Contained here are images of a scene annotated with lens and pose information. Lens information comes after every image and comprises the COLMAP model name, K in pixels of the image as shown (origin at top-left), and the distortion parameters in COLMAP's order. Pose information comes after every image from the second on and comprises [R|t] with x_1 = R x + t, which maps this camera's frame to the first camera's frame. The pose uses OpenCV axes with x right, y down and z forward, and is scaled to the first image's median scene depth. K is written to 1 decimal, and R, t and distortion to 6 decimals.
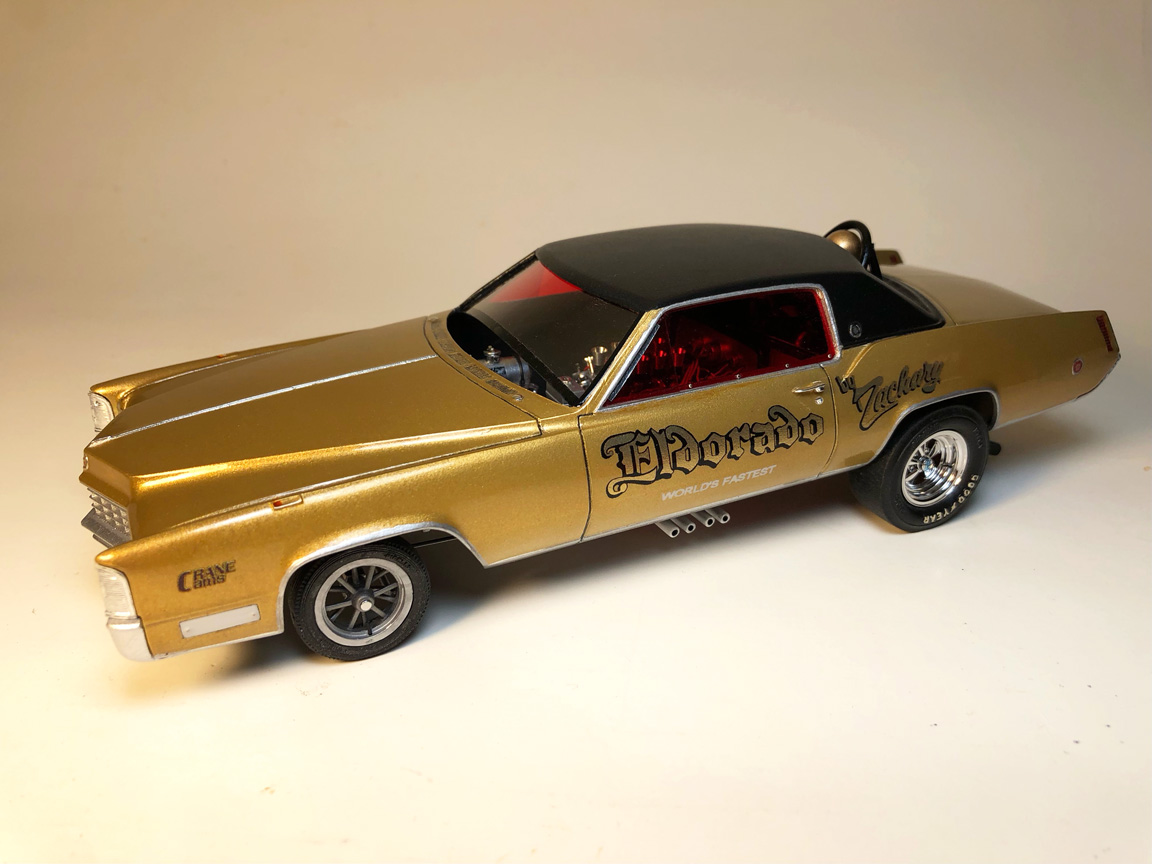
lens RADIAL K [[983.5, 0, 576.0], [0, 983.5, 432.0], [0, 0, 1]] dist [0.186367, -0.596090]
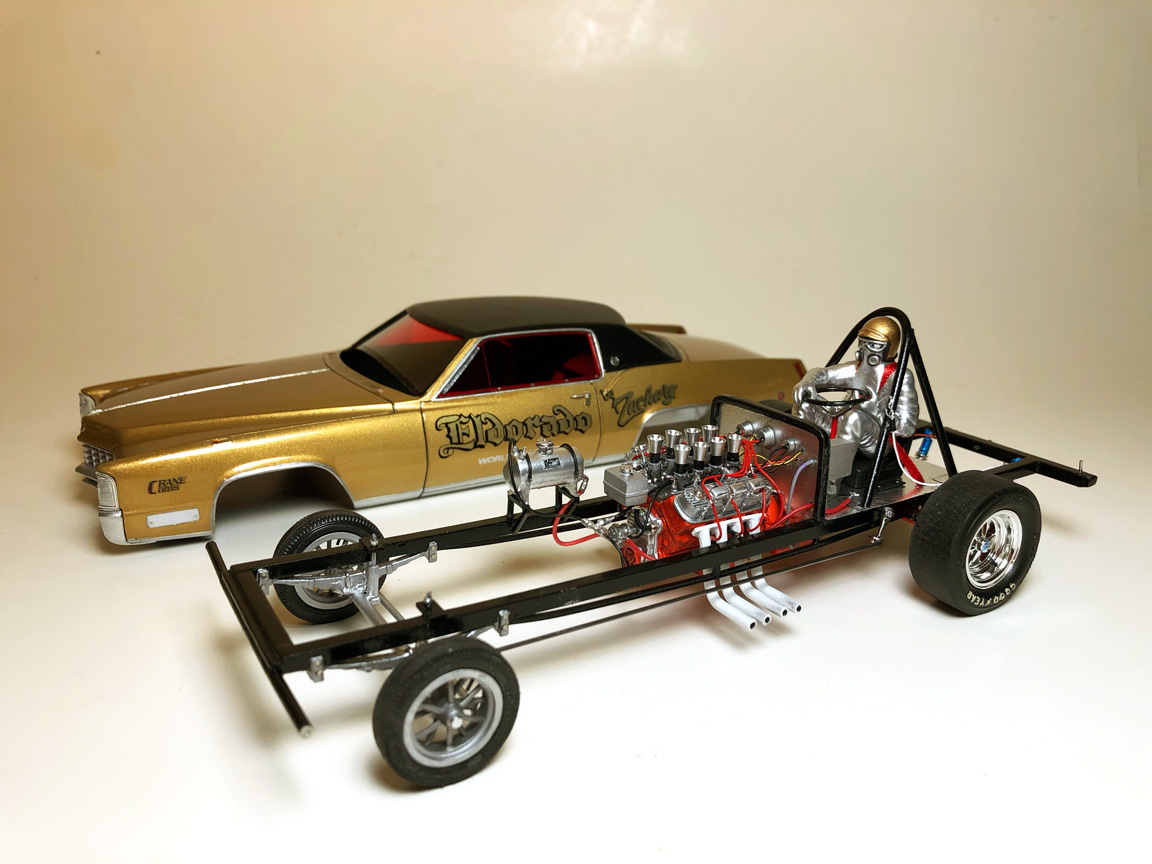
lens RADIAL K [[983.5, 0, 576.0], [0, 983.5, 432.0], [0, 0, 1]] dist [0.186367, -0.596090]
pose [[0.997519, 0.017885, 0.068094, 0.130336], [-0.009176, 0.991972, -0.126127, 0.206348], [-0.069803, 0.125189, 0.989674, -0.487802]]
